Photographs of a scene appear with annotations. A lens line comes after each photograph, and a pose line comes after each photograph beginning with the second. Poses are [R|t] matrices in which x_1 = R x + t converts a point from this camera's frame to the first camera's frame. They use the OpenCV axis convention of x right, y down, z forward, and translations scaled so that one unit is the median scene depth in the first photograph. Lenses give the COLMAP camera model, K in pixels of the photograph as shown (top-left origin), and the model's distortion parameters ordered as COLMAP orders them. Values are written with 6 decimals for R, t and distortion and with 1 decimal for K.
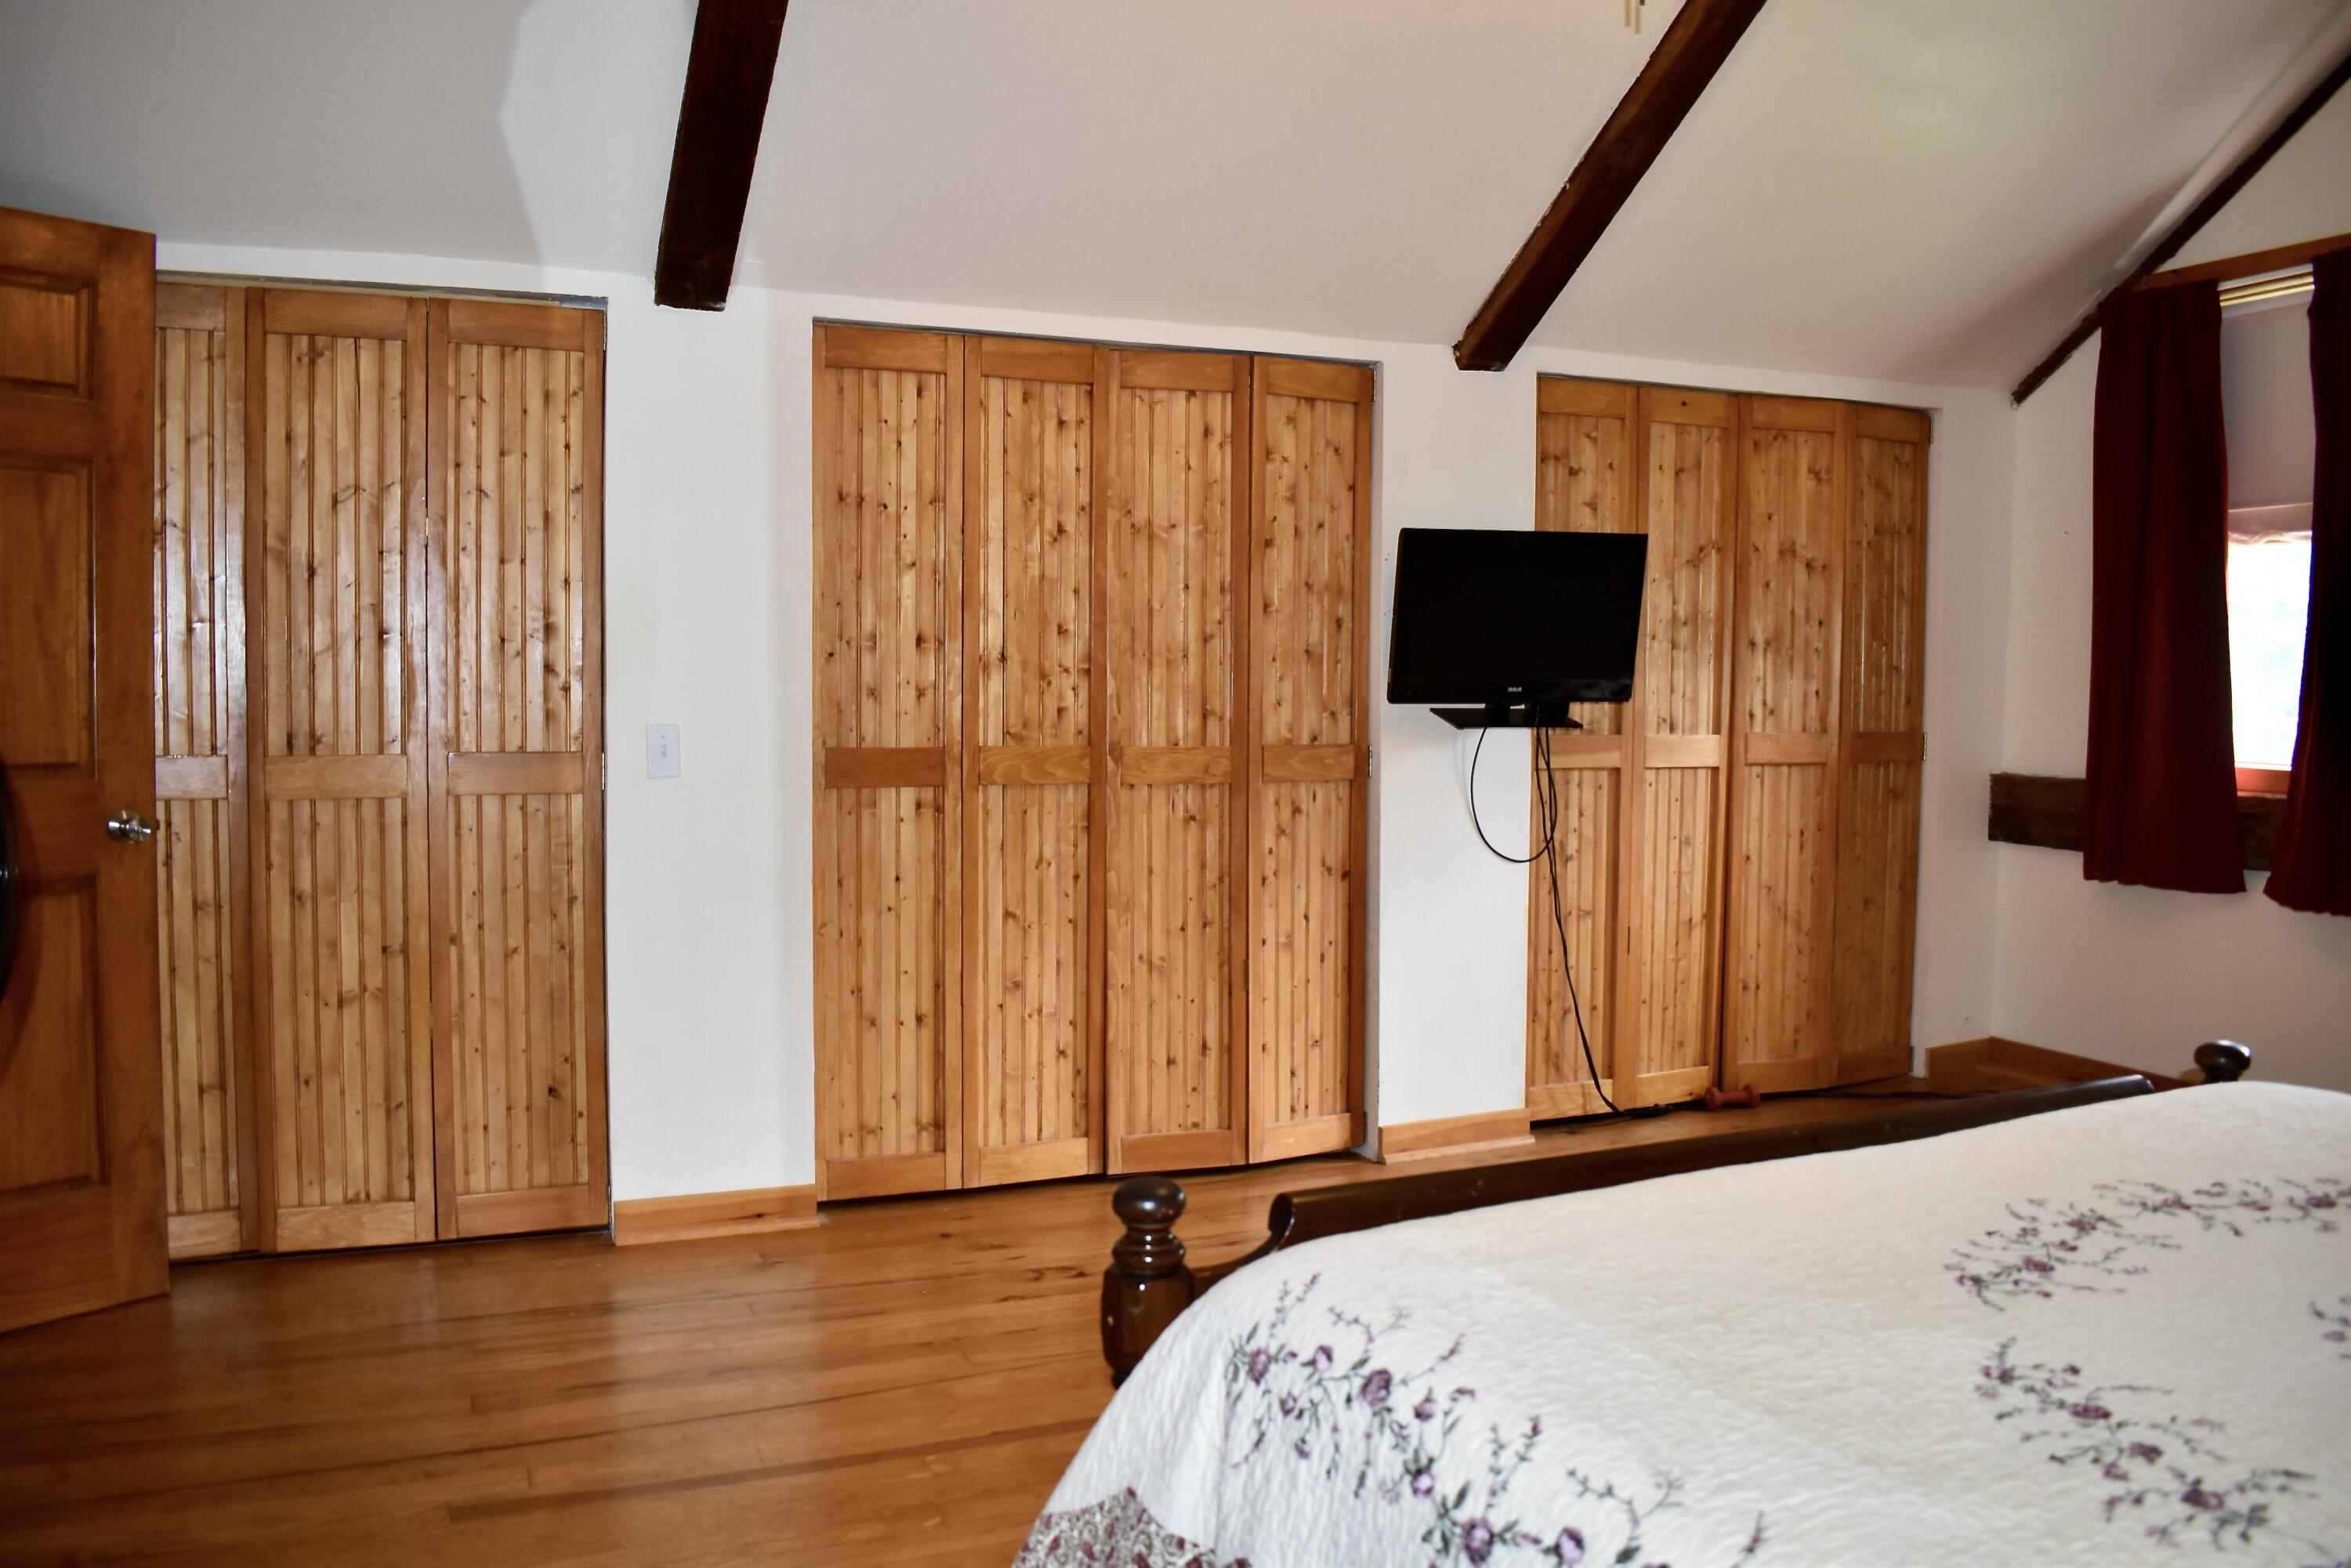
lens RADIAL K [[1858.9, 0, 1175.5], [0, 1858.9, 784.0], [0, 0, 1]] dist [-0.095456, 0.017041]
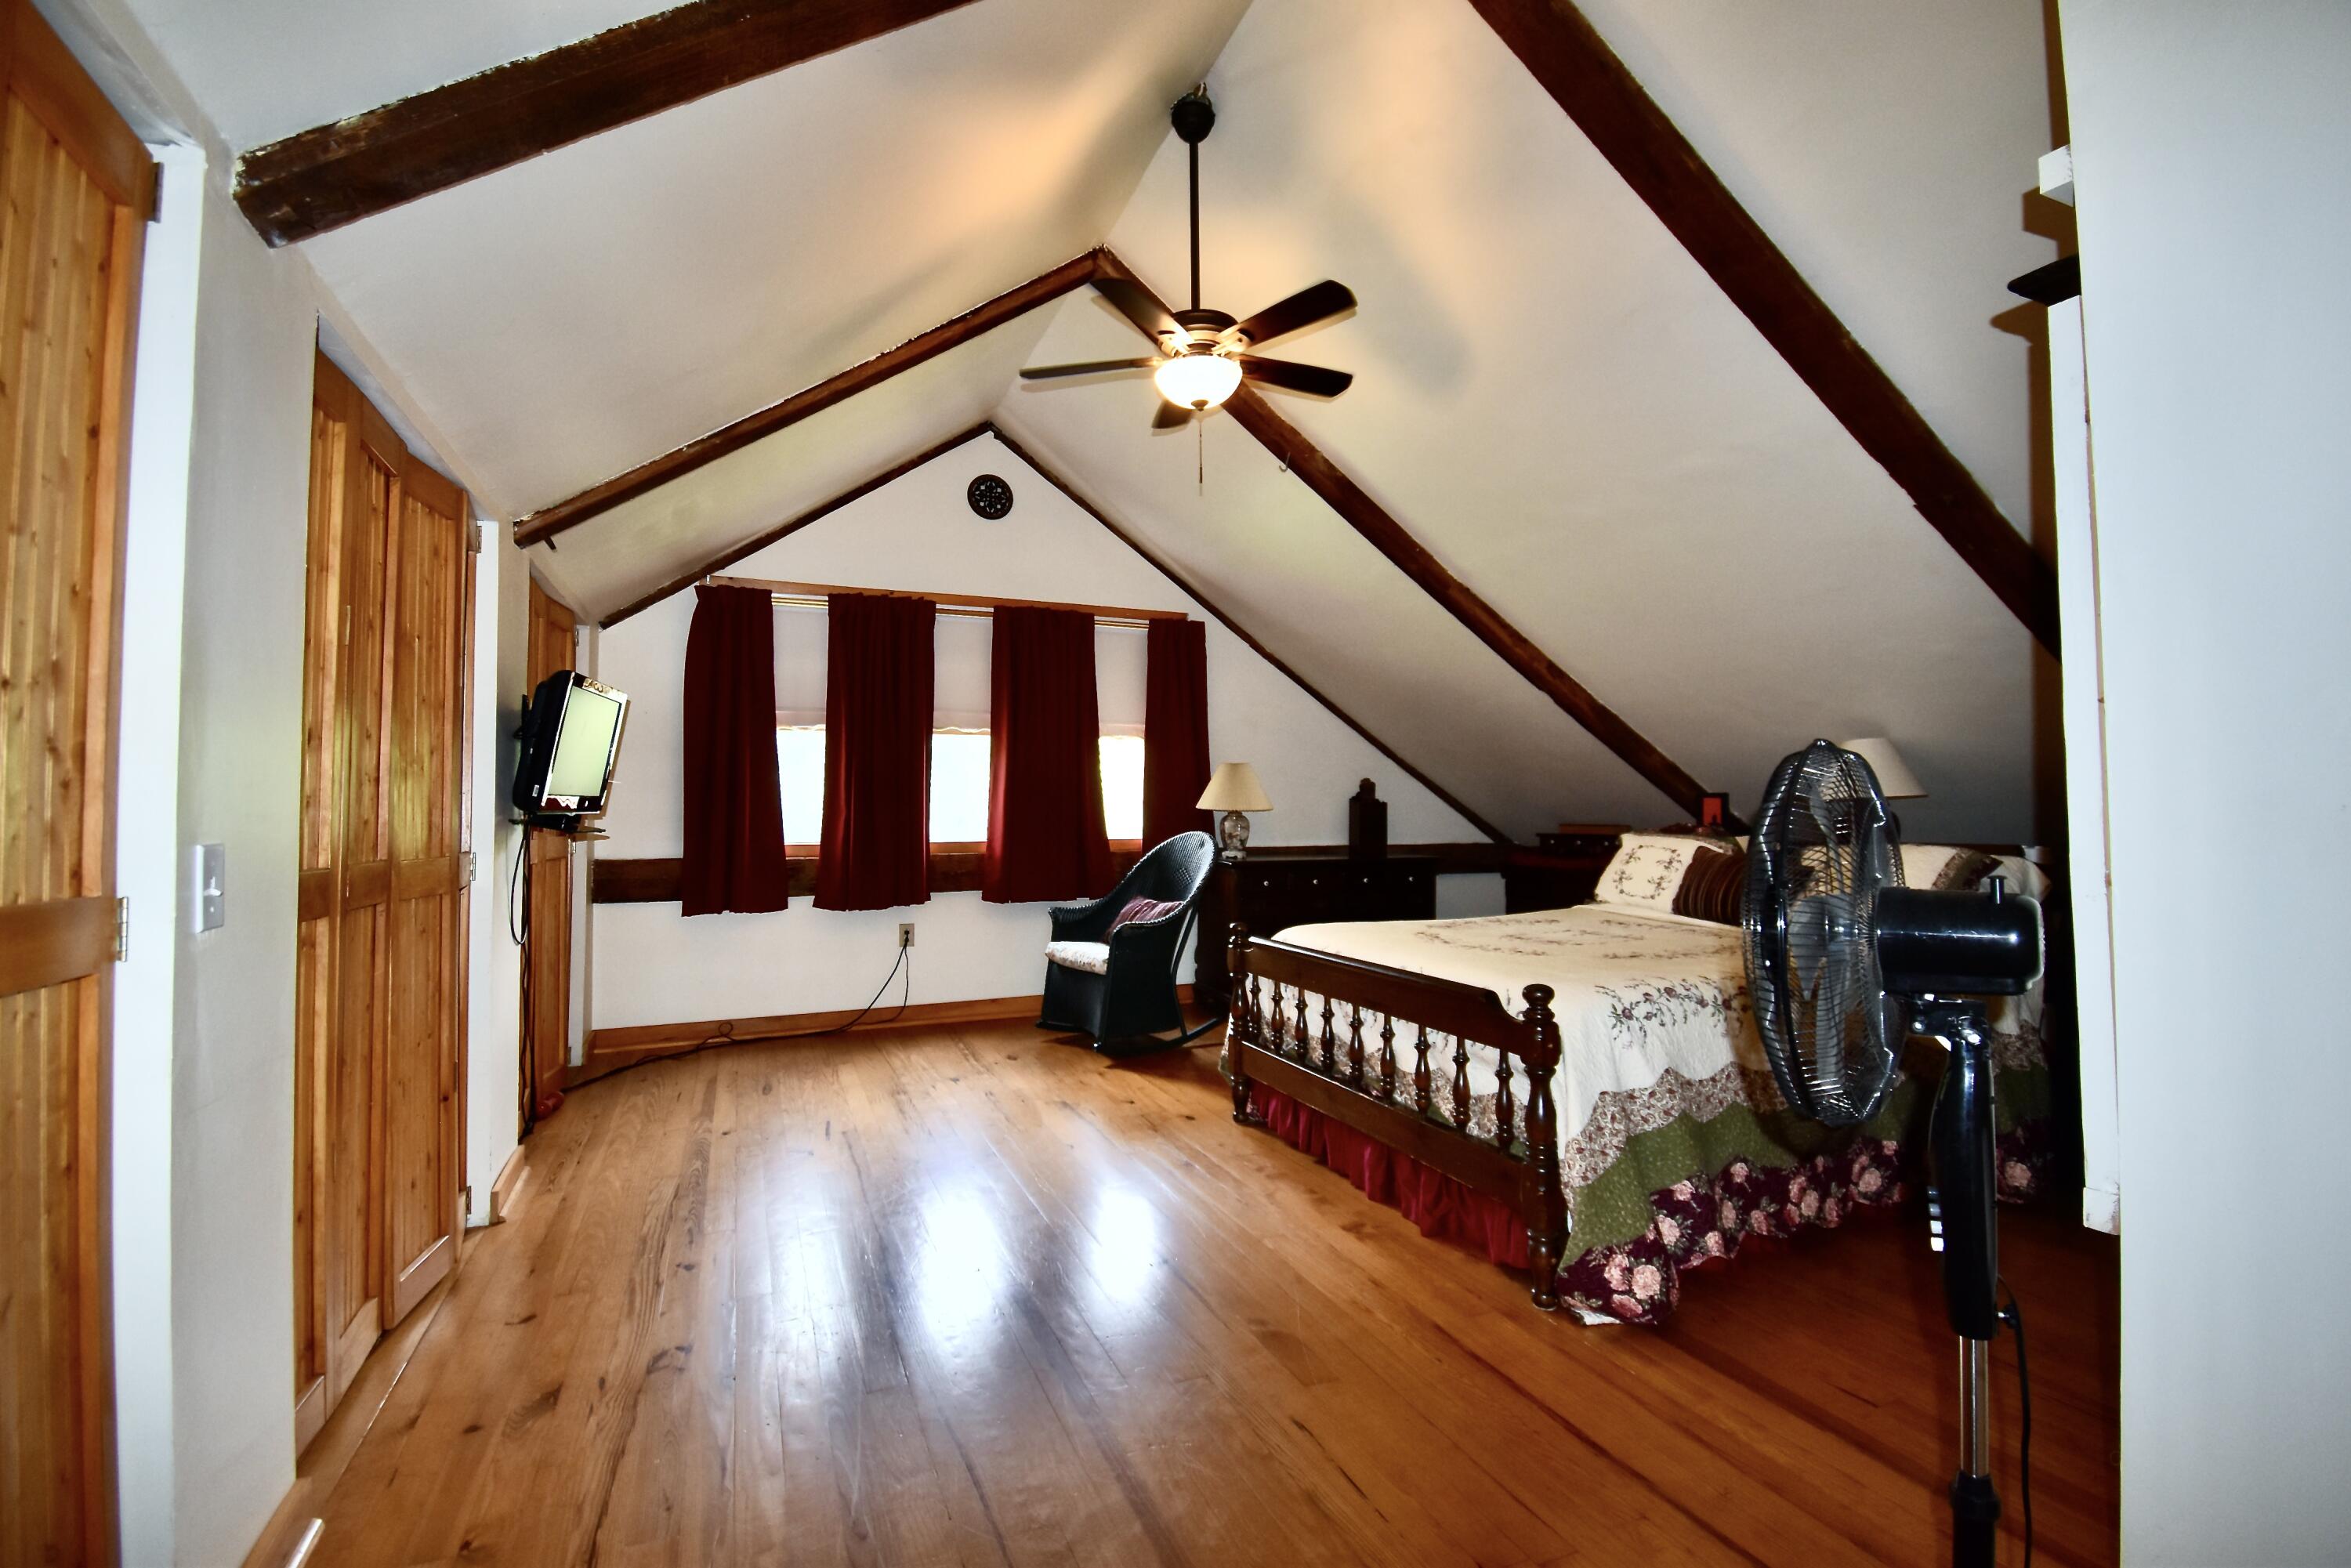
lens RADIAL K [[1047.3, 0, 1203.0], [0, 1047.3, 784.5], [0, 0, 1]] dist [0.026308, -0.030605]
pose [[-0.016938, 0.020074, 0.999655, -0.558418], [0.069024, 0.997437, -0.018860, -0.021244], [-0.997471, 0.068681, -0.018281, 0.580037]]
